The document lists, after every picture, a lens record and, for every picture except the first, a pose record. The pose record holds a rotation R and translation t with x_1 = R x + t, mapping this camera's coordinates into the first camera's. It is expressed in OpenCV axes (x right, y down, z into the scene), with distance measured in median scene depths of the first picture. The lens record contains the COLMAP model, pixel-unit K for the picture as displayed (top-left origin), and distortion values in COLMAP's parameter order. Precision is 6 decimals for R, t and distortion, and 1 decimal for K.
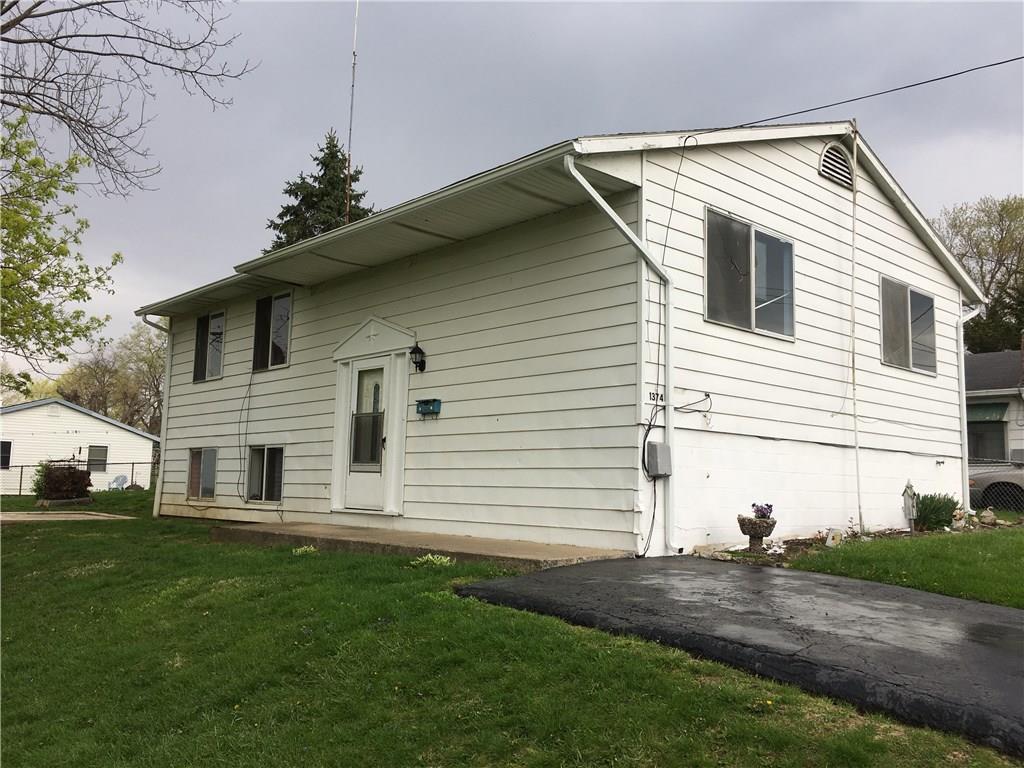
lens RADIAL K [[861.3, 0, 504.1], [0, 861.3, 387.0], [0, 0, 1]] dist [0.041071, 0.002233]
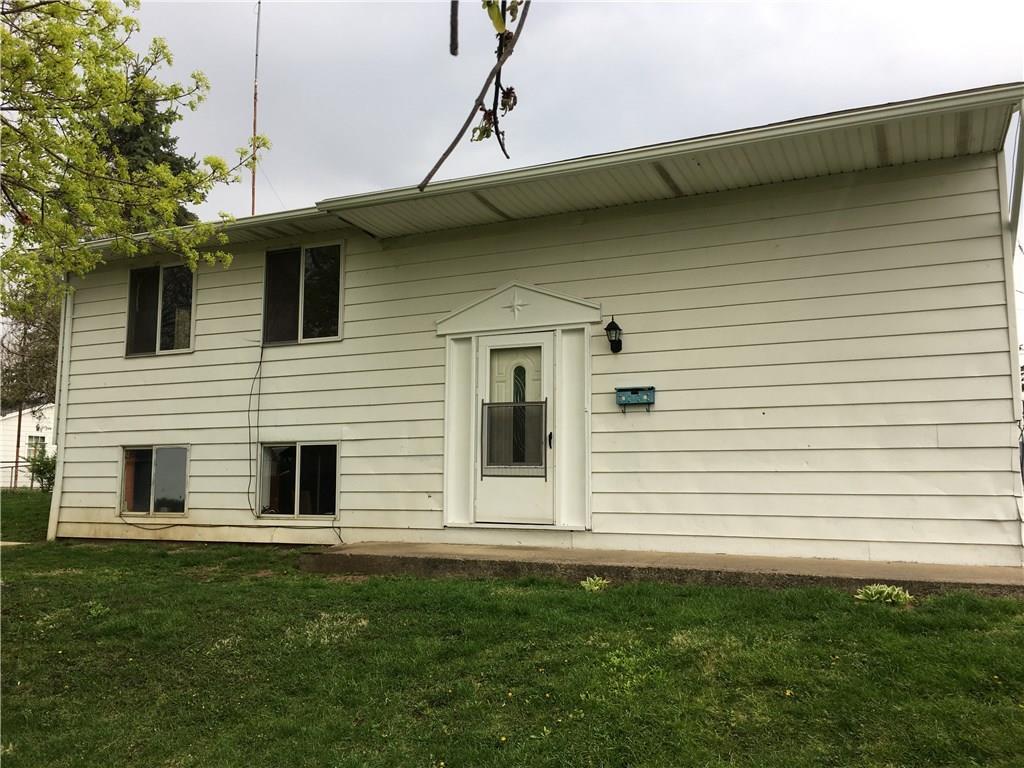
lens RADIAL K [[861.3, 0, 514.4], [0, 861.3, 379.8], [0, 0, 1]] dist [0.041071, 0.002233]
pose [[0.926442, 0.027256, 0.375451, -0.437382], [-0.026775, 0.999620, -0.006500, 0.013908], [-0.375485, -0.004031, 0.926820, 0.250198]]
